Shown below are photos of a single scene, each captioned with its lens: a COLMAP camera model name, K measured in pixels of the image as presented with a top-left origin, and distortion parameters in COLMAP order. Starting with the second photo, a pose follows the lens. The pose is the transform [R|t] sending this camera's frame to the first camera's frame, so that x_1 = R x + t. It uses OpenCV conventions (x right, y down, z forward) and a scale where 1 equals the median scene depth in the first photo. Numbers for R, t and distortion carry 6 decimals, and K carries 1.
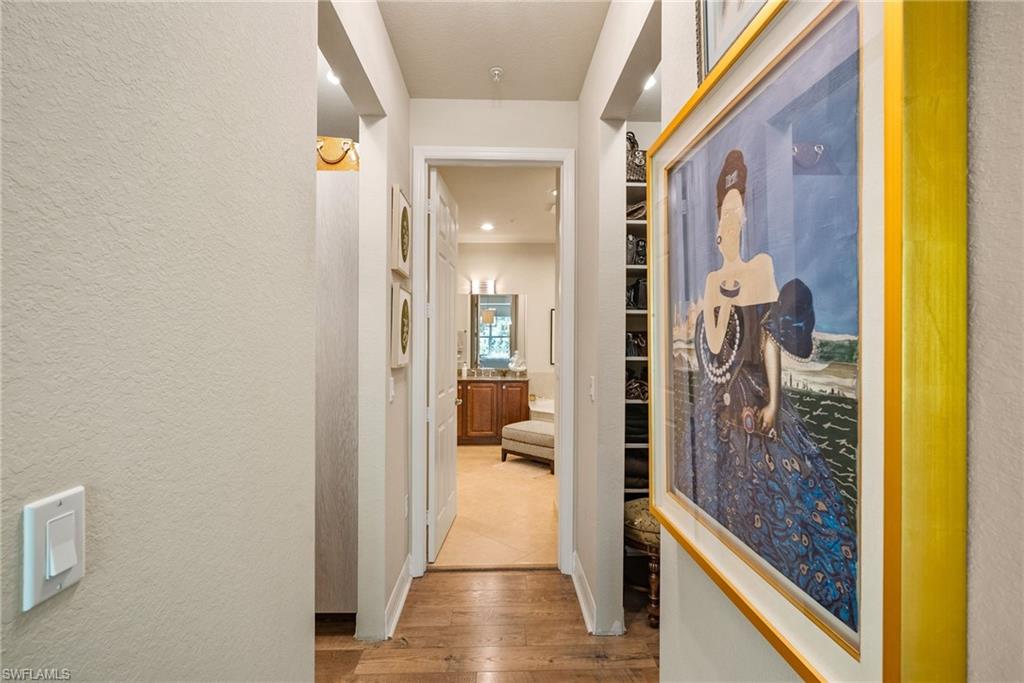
lens RADIAL K [[450.2, 0, 509.7], [0, 450.2, 340.9], [0, 0, 1]] dist [-0.016897, -0.000161]
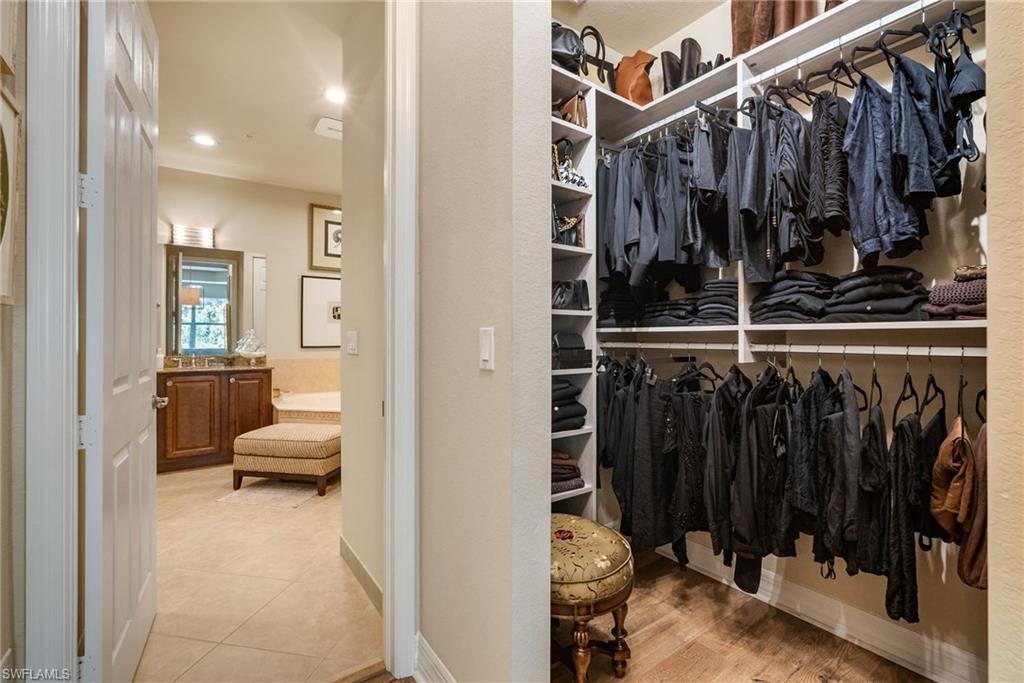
lens RADIAL K [[450.2, 0, 512.4], [0, 450.2, 334.0], [0, 0, 1]] dist [-0.016897, -0.000161]
pose [[0.833945, -0.003316, 0.551838, -0.032401], [0.002314, 0.999994, 0.002512, 0.031276], [-0.551843, -0.000818, 0.833948, 0.188417]]
